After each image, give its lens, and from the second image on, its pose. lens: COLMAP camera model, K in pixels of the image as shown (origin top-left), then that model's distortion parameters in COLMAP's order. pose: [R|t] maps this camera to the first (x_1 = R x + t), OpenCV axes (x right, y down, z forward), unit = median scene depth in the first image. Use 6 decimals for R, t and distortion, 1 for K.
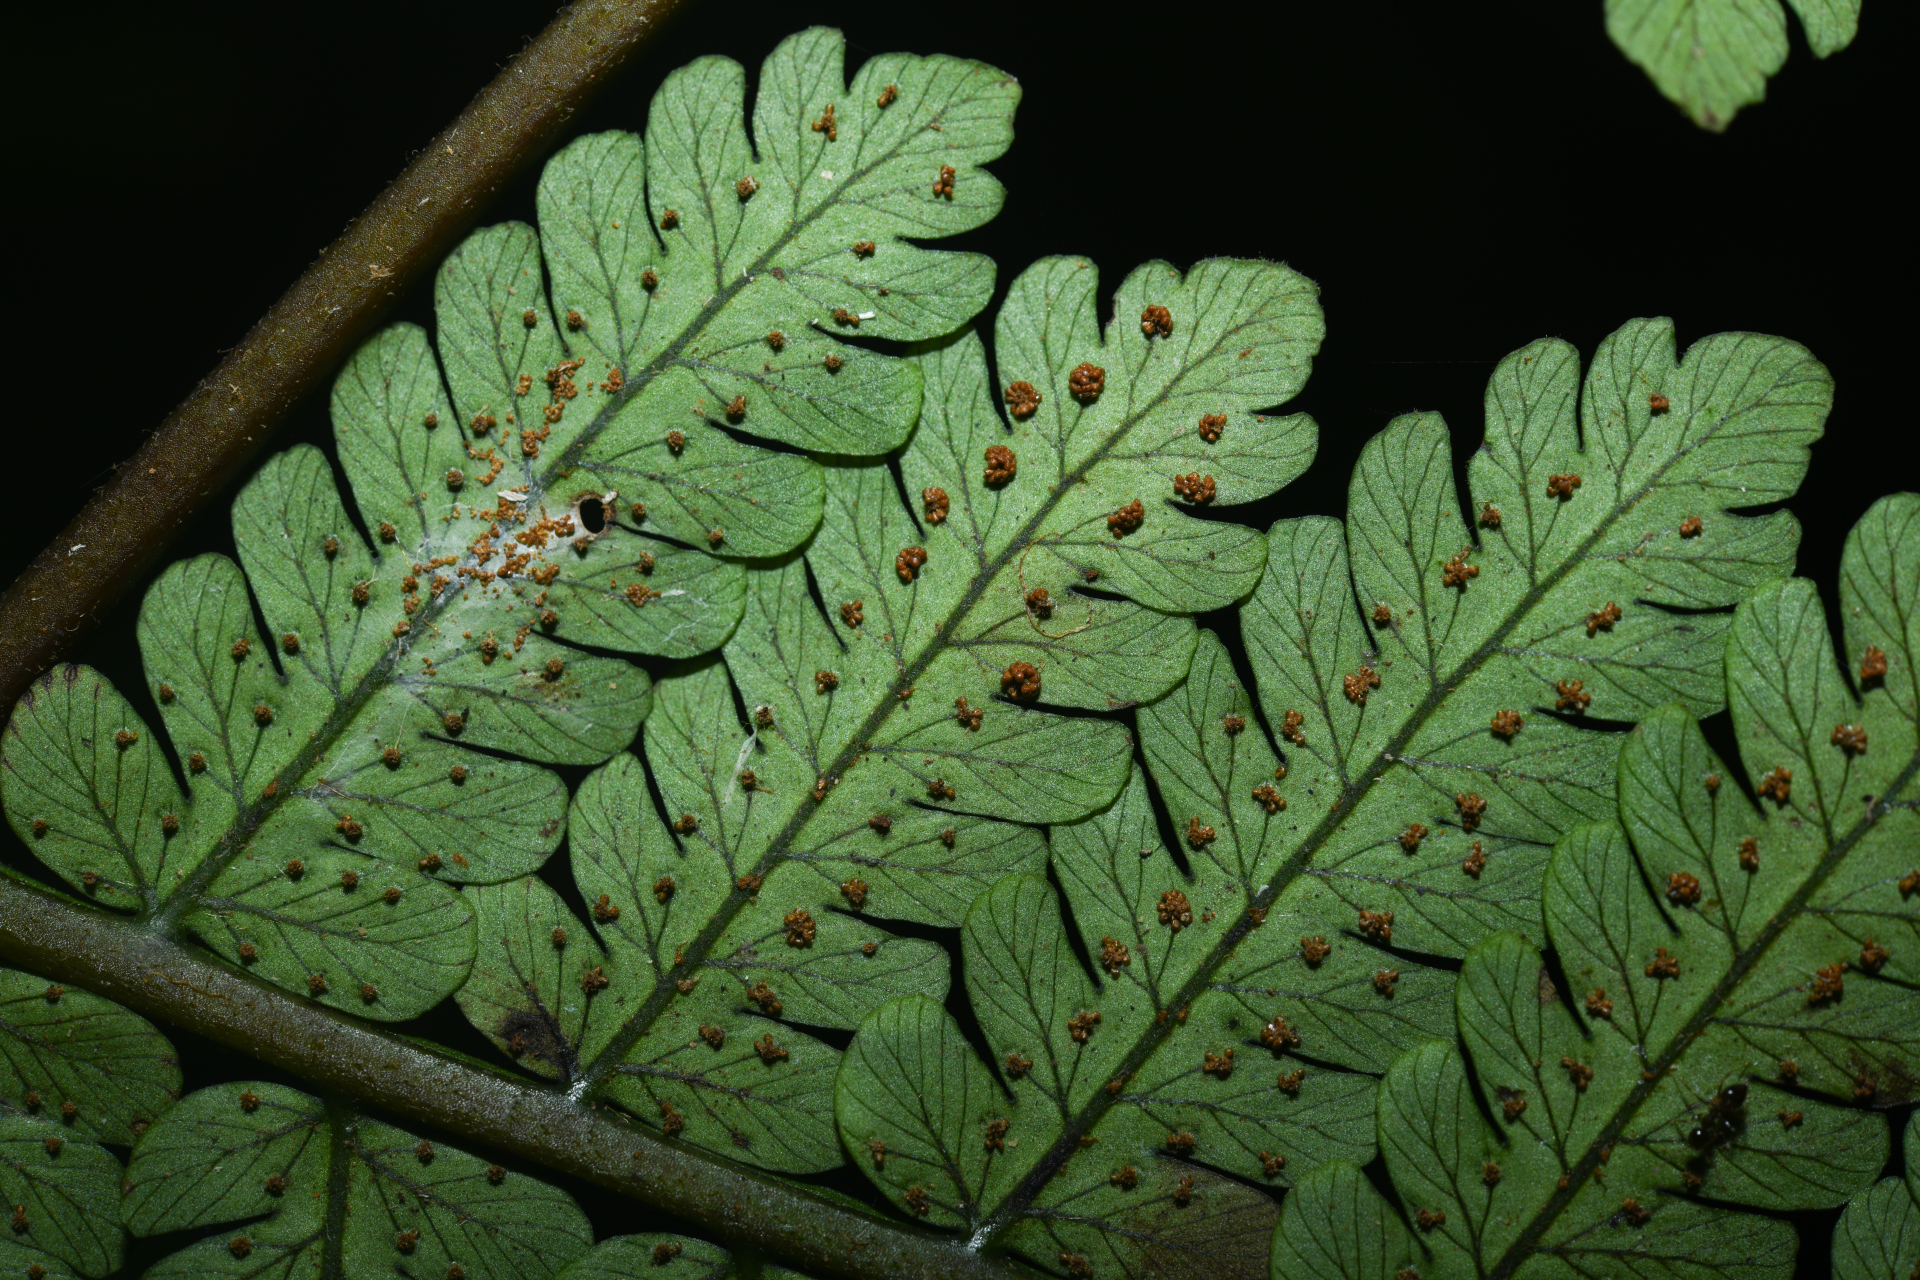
lens RADIAL K [[4837.9, 0, 959.9], [0, 4837.9, 637.4], [0, 0, 1]] dist [0.001842, 0.000000]
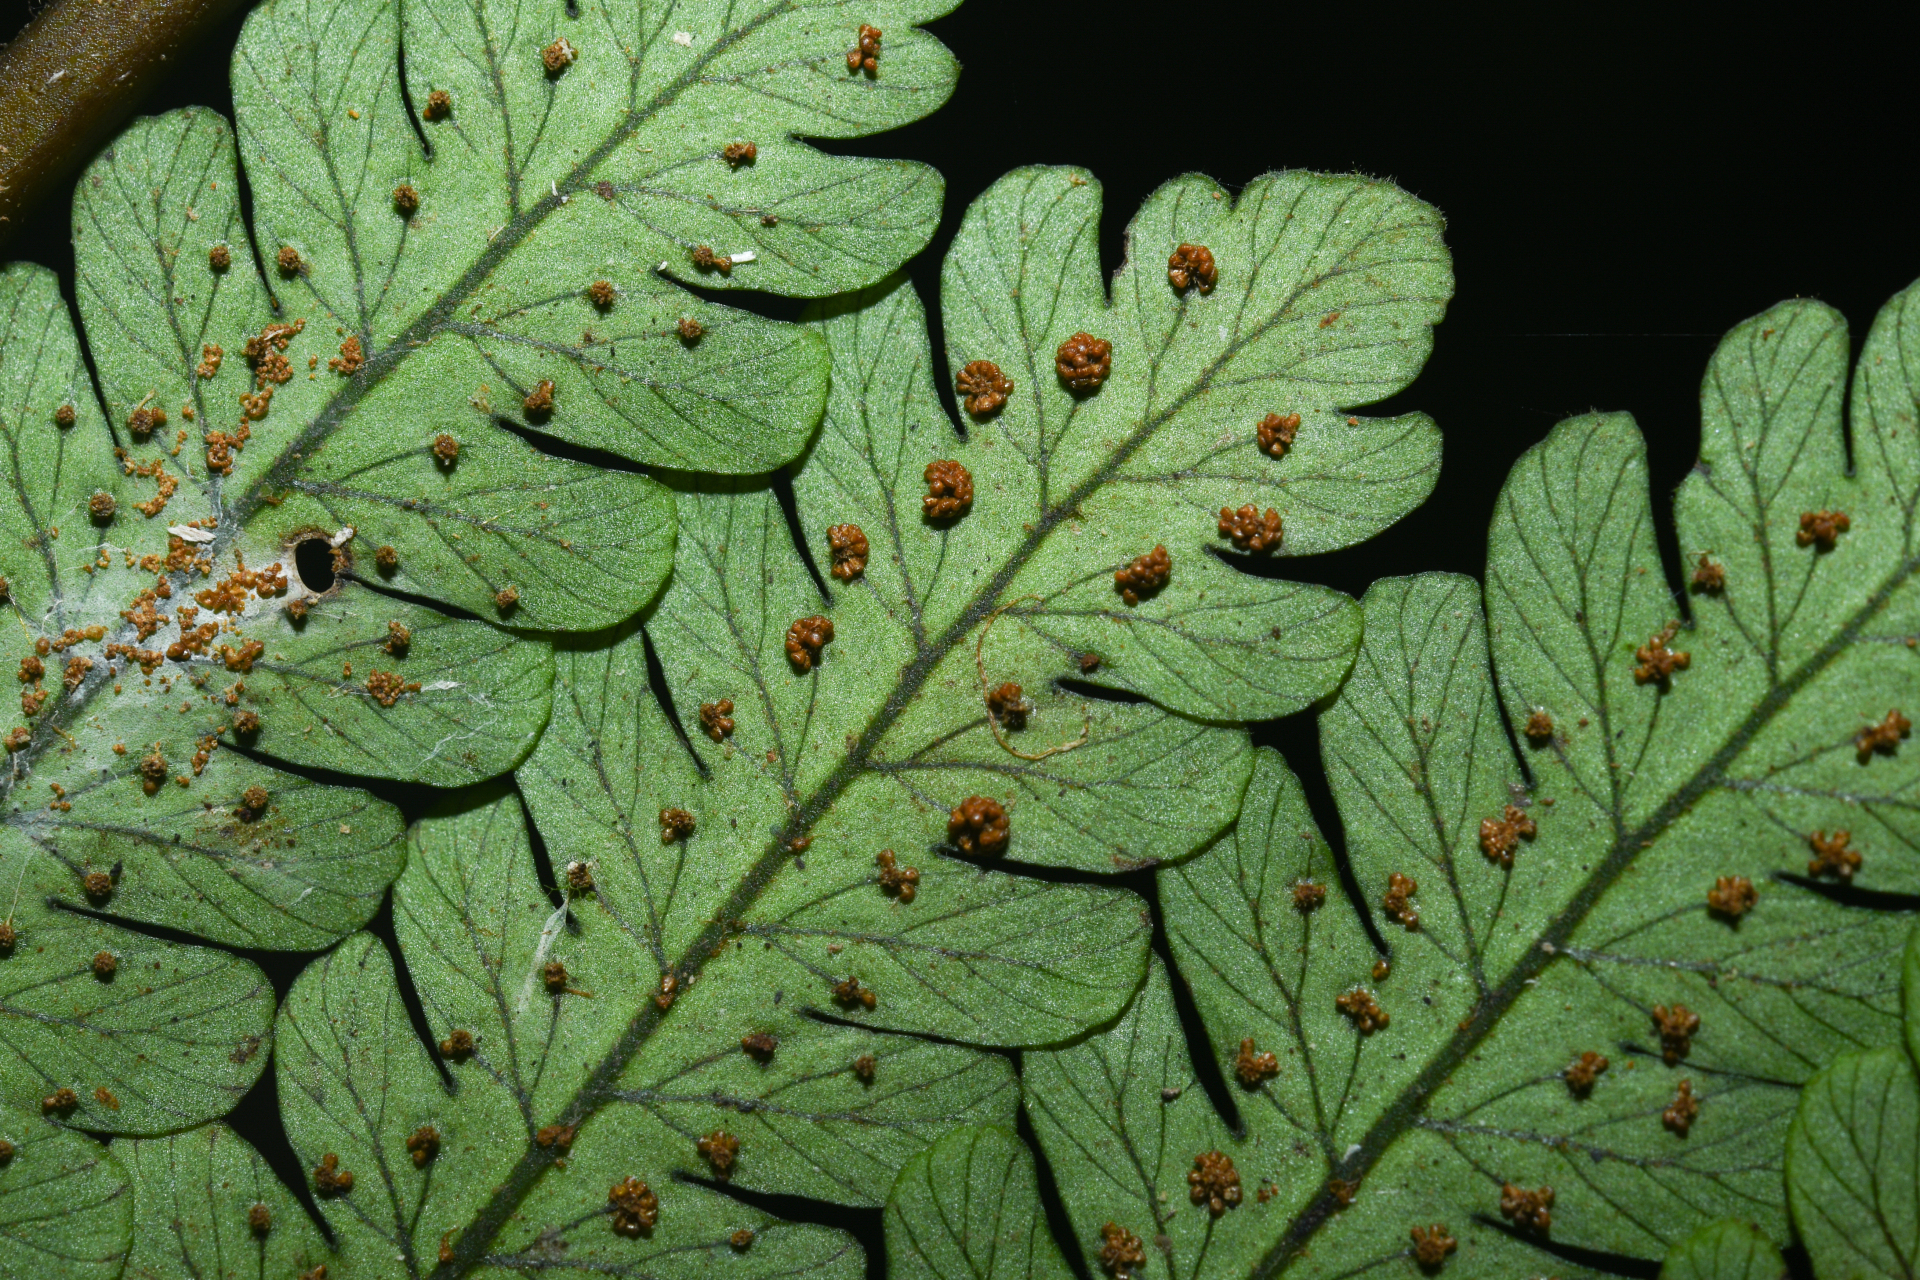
lens RADIAL K [[4837.9, 0, 961.4], [0, 4837.9, 642.5], [0, 0, 1]] dist [0.001842, 0.000000]
pose [[0.999977, 0.006646, -0.001634, 0.011229], [-0.006680, 0.999735, -0.022052, -0.001178], [0.001487, 0.022062, 0.999755, 0.355528]]
